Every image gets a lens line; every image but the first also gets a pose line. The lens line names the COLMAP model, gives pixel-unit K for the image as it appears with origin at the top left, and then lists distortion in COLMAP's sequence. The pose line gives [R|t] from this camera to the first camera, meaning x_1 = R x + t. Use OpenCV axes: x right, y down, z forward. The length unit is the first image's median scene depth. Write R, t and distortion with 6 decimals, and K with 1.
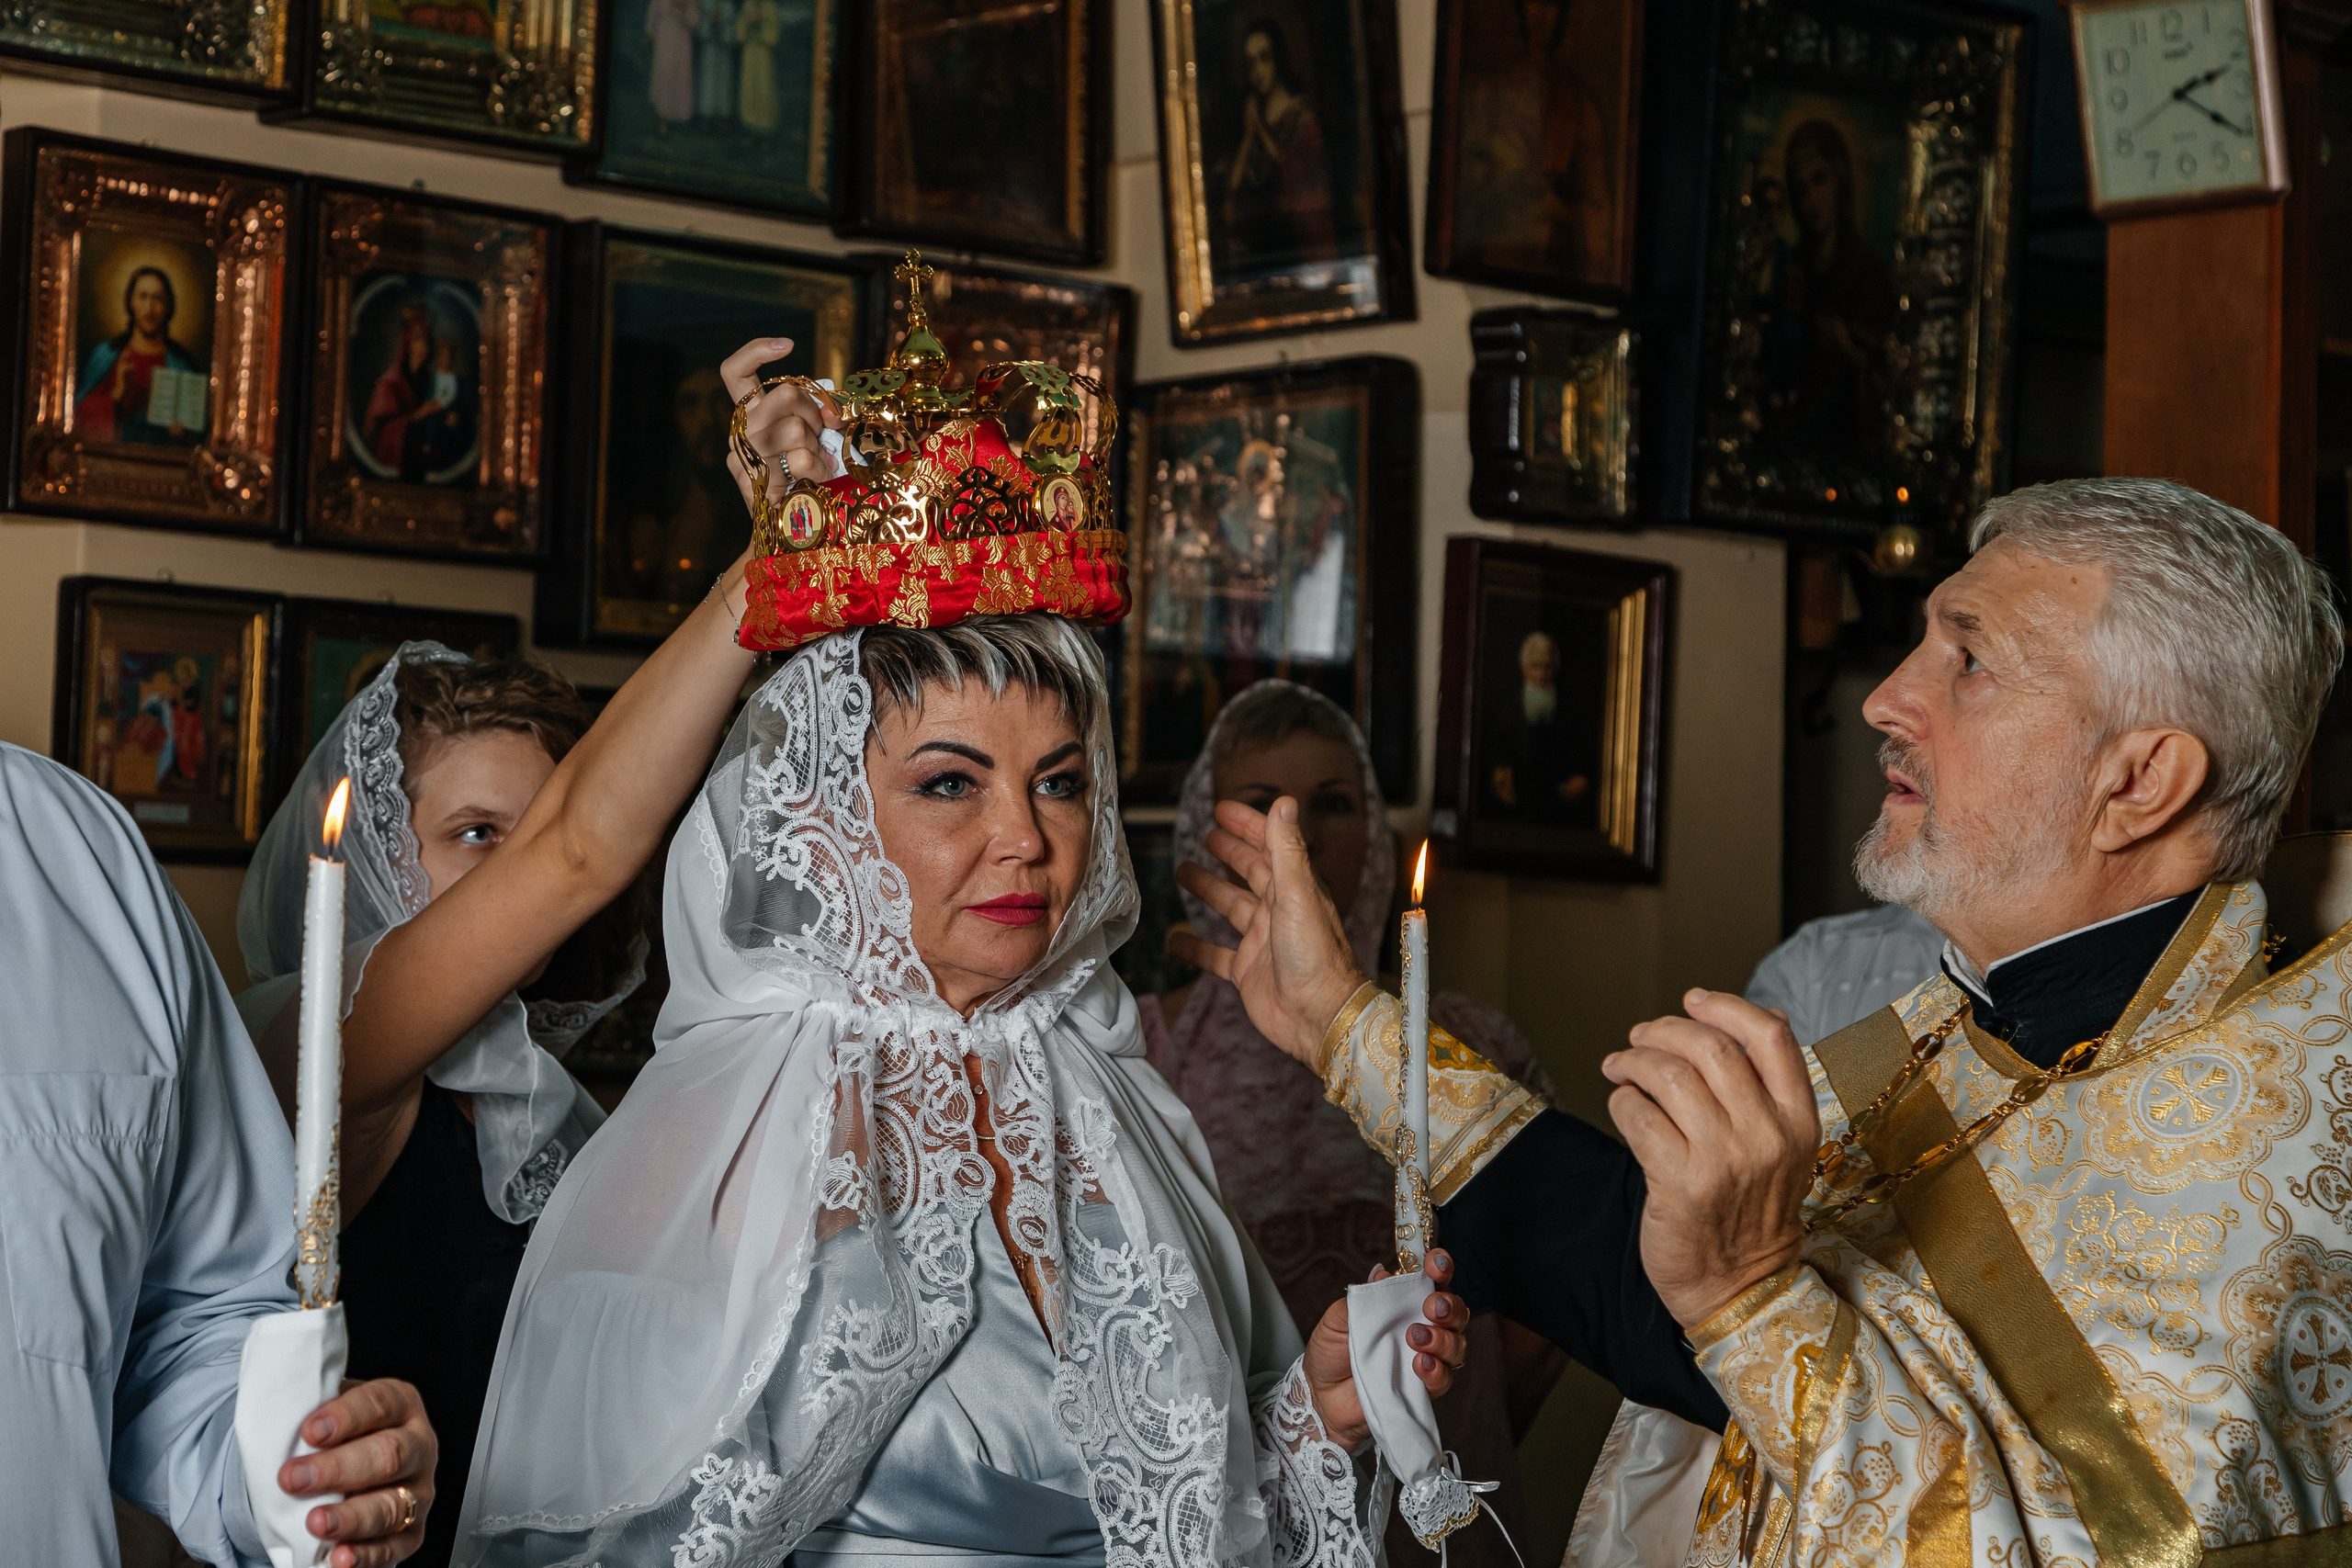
lens RADIAL K [[4668.3, 0, 1167.4], [0, 4668.3, 820.4], [0, 0, 1]] dist [0.029638, 0.000000]
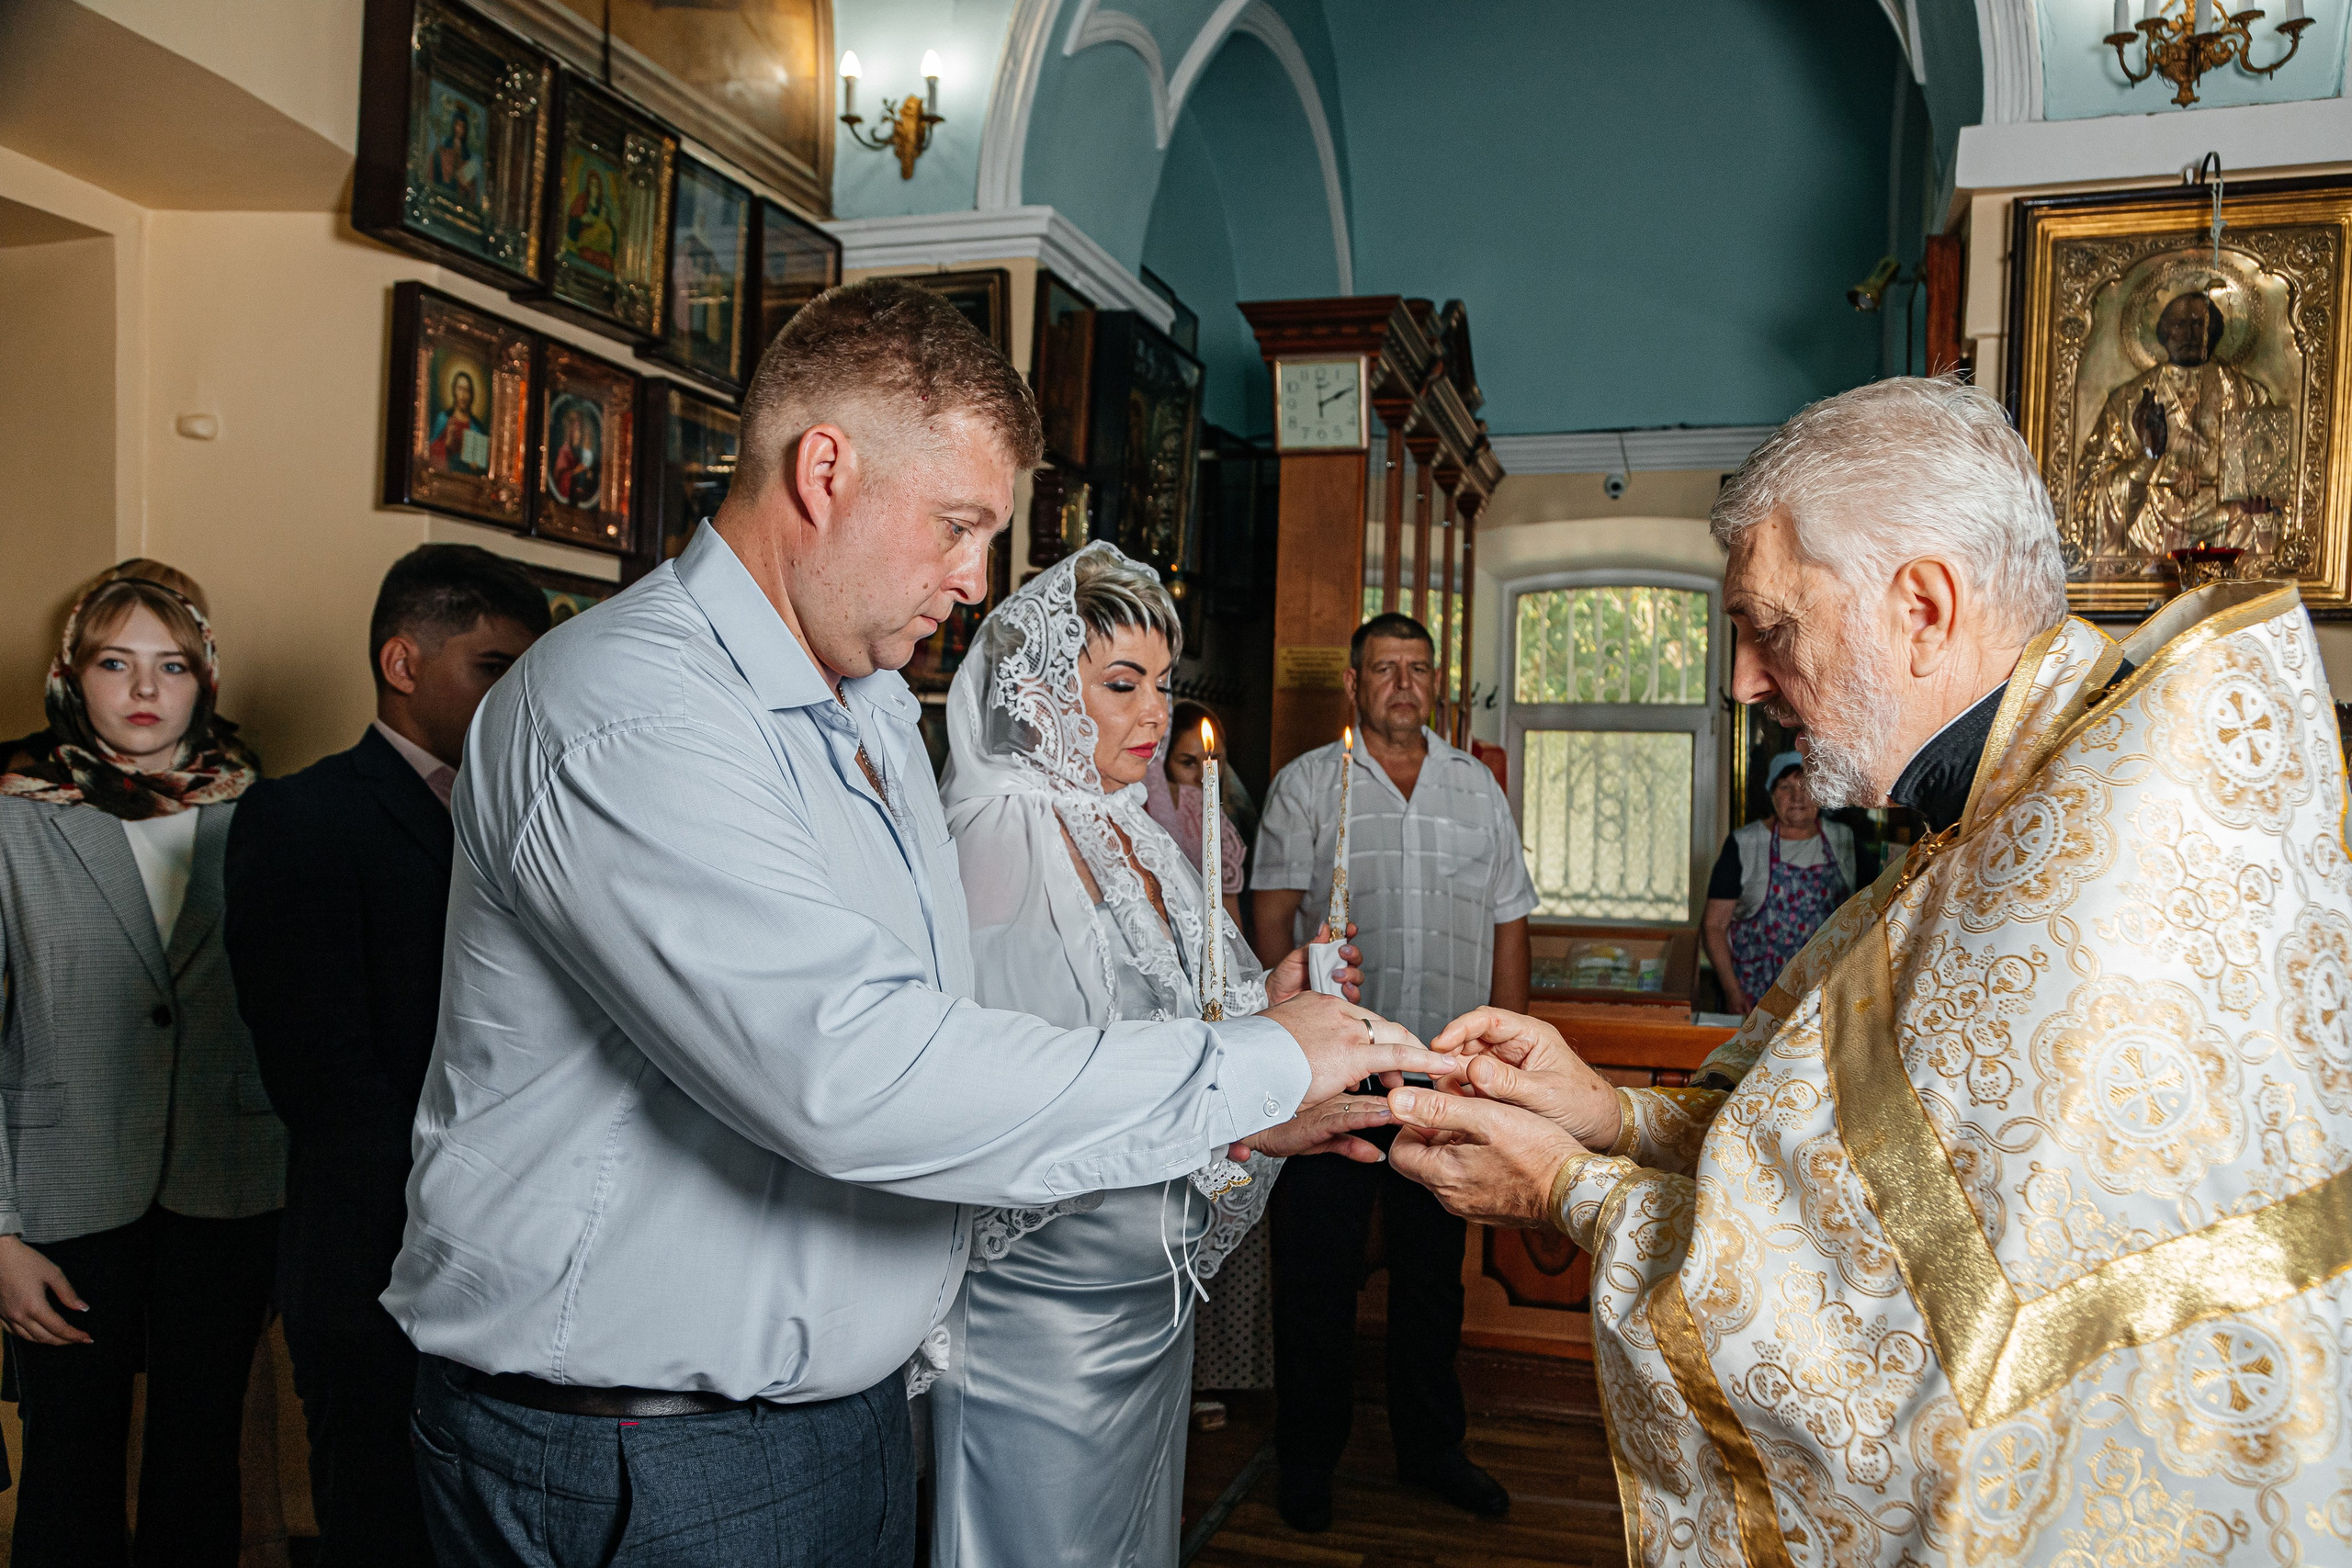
lens RADIAL K [[1799.1, 0, 1192.5], [0, 1799.1, 795.3], [0, 0, 1]] dist [-0.011044, 0.014782]
pose [[0.868007, 0.003139, 0.496542, -0.290600], [-0.025183, 0.998971, 0.037707, 0.008333], [-0.495912, -0.045234, 0.867194, 0.246102]]
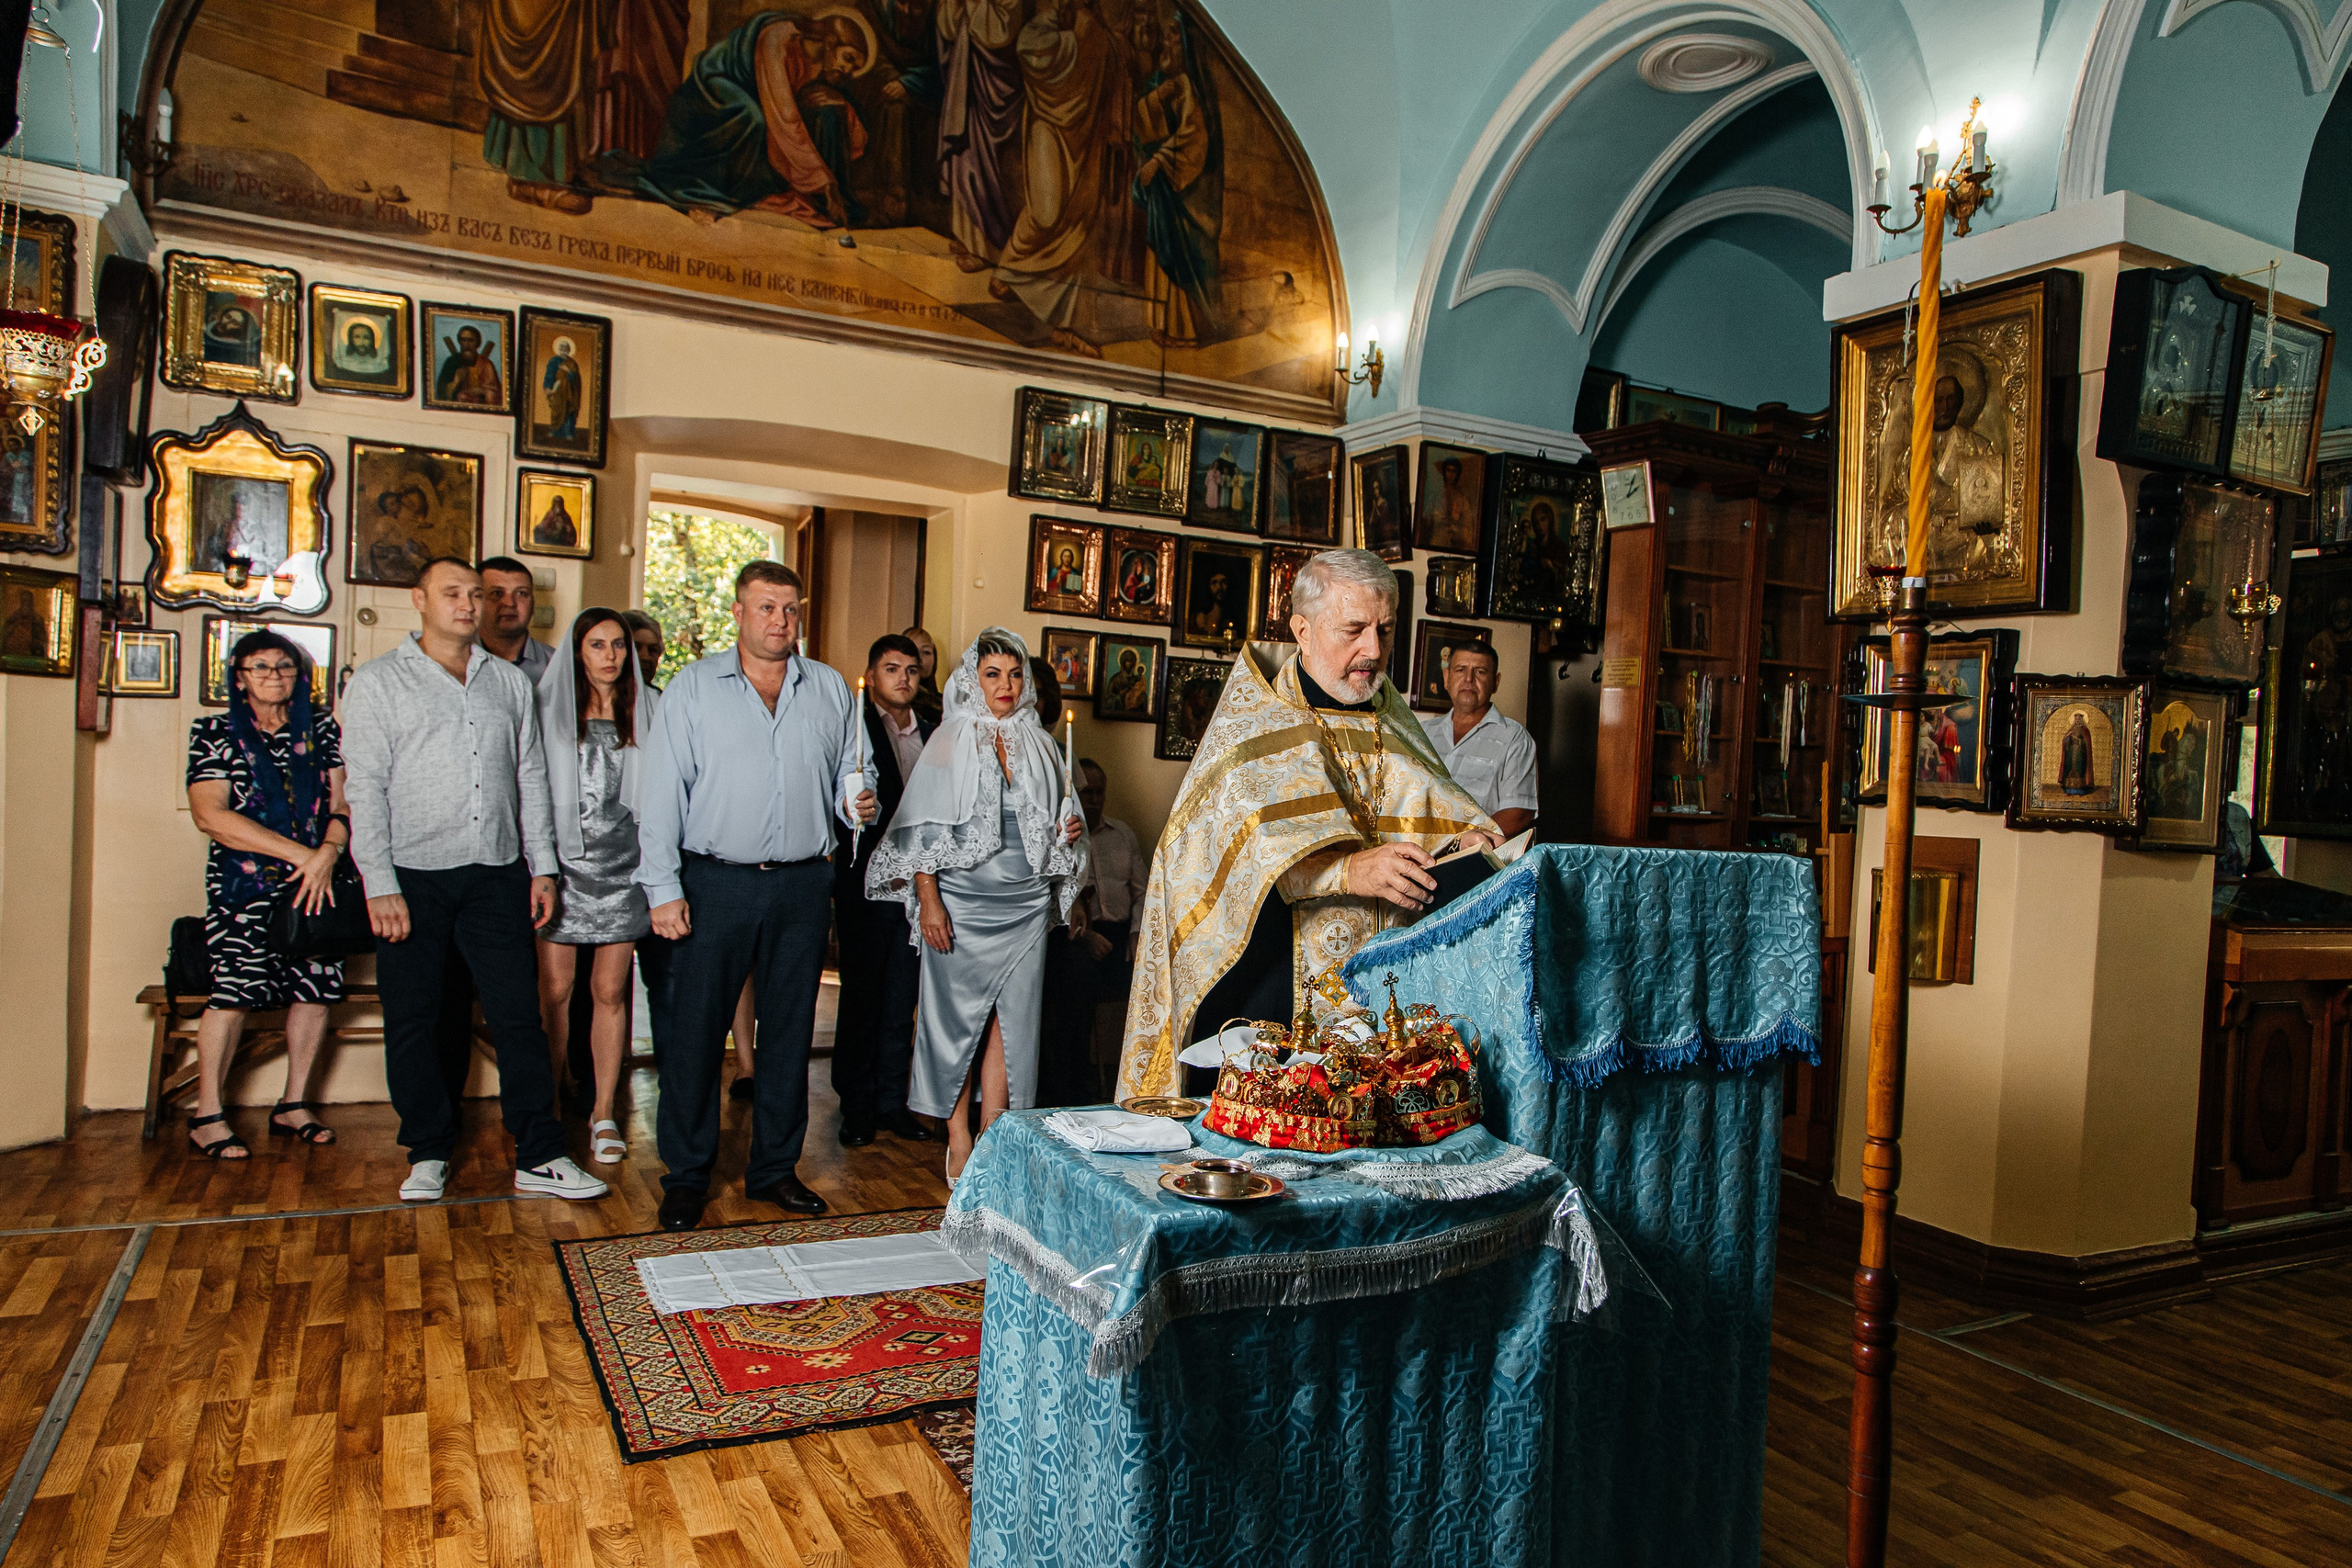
lens RADIAL K [[1558.0, 0, 1188.5], [0, 1558.0, 792.1], [0, 0, 1]] dist [0.006363, 0.003229]
pose [[0.963889, 0.036329, -0.263813, 0.217709], [-0.023835, 0.998444, 0.050409, 0.016771], [0.265234, -0.042301, 0.963256, -0.231458]]
